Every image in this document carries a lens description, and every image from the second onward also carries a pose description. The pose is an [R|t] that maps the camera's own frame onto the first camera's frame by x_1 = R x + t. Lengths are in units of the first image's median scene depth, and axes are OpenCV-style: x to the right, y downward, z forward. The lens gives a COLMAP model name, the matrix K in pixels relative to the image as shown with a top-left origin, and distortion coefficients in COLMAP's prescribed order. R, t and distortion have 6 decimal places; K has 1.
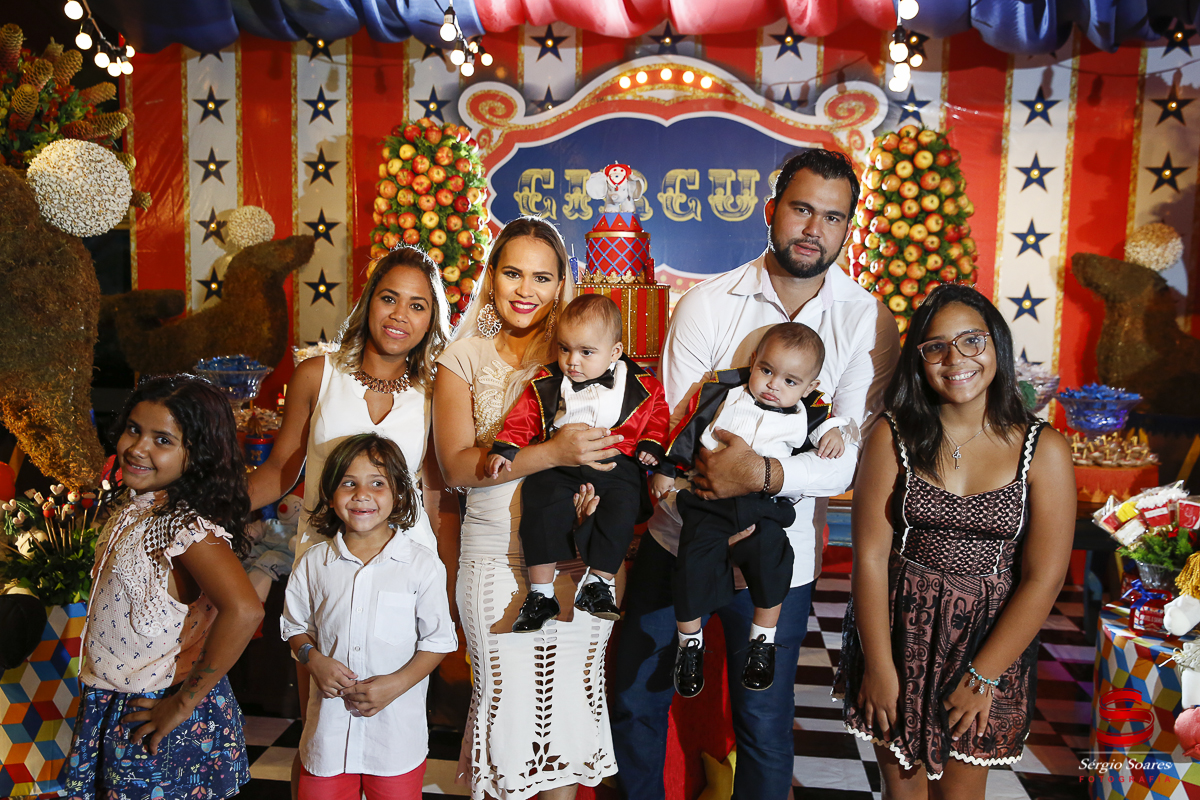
lens RADIAL K [[1086.6, 0, 598.4], [0, 1086.6, 403.7], [0, 0, 1]] dist [-0.044982, 0.118090]
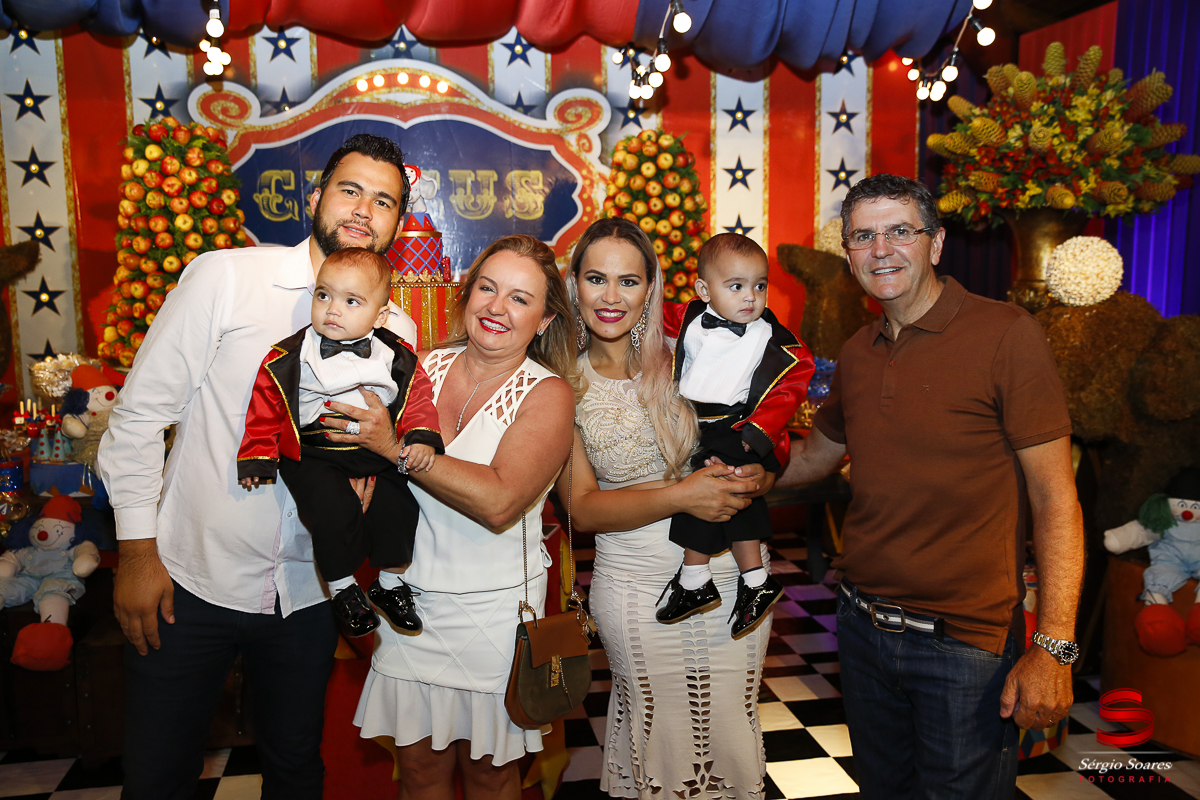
lens RADIAL K [[1022.1, 0, 599.3], [0, 1022.1, 403.1], [0, 0, 1]] dist [-0.064854, 0.114813]
pose [[0.957214, -0.062448, 0.282563, -0.051926], [0.059188, 0.998045, 0.020071, -0.003848], [-0.283264, -0.002488, 0.959039, 0.020575]]
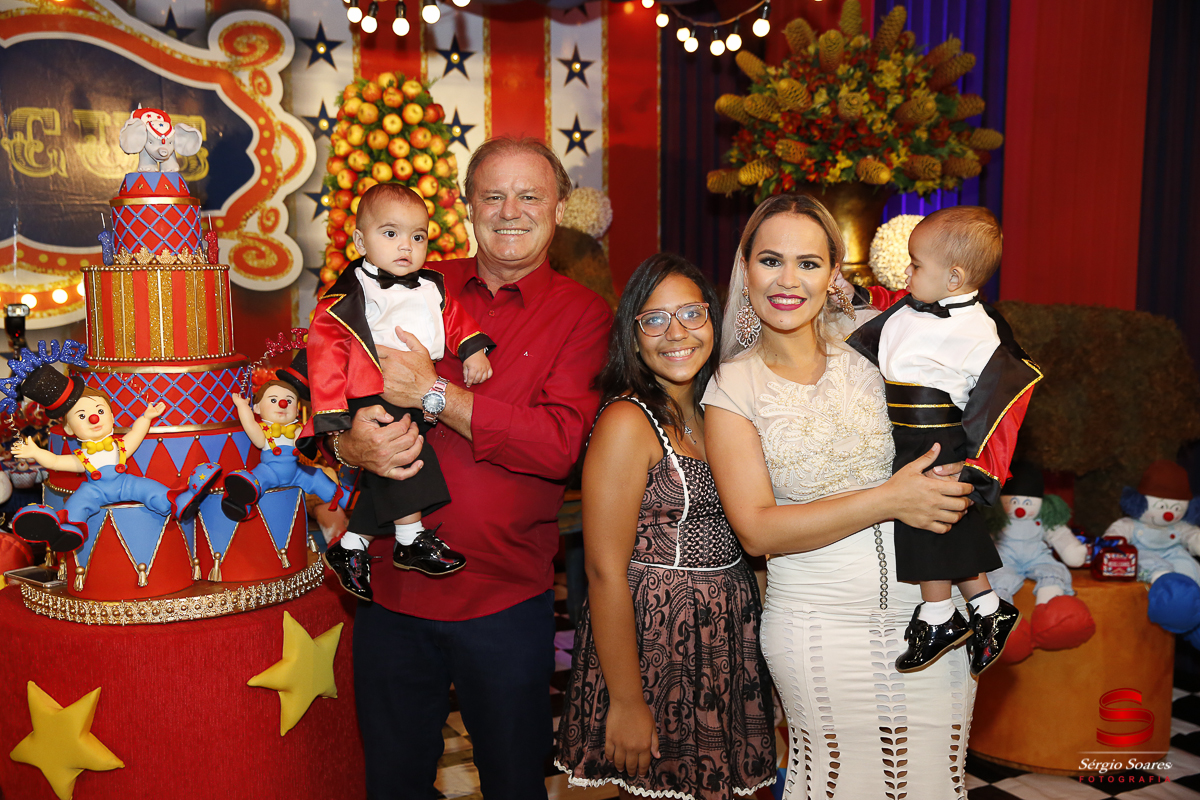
lens RADIAL K [[1309.7, 0, 600.0], [0, 1309.7, 400.0], [0, 0, 1]] dist [0.011961, 0.129743]
pose [[0.810131, -0.086381, 0.579850, -0.159236], [0.085129, 0.995935, 0.029429, -0.008750], [-0.580035, 0.025521, 0.814192, 0.035212]]
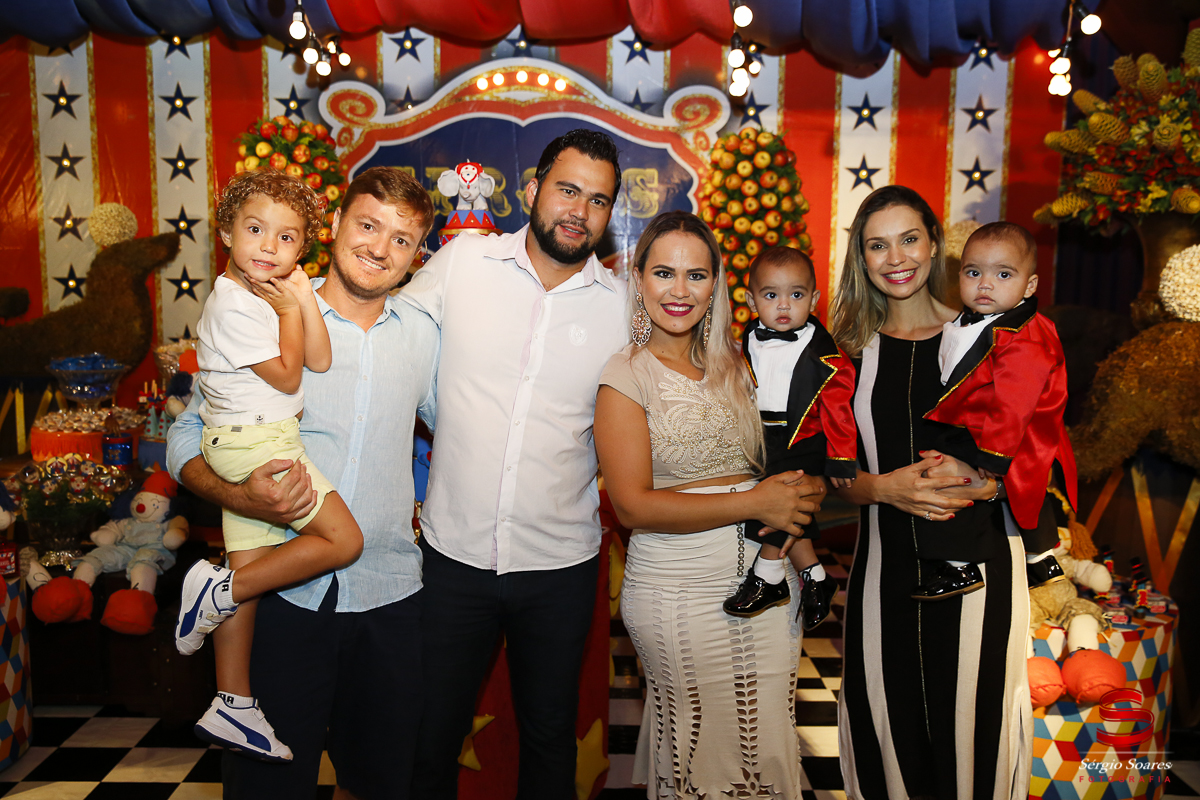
lens RADIAL K [[1022.1, 0, 599.3], [0, 1022.1, 403.1], [0, 0, 1]] dist [-0.064854, 0.114813]
pose [[0.992135, -0.021997, 0.123222, 0.009457], [0.020223, 0.999673, 0.015630, -0.003724], [-0.123526, -0.013016, 0.992256, 0.017013]]
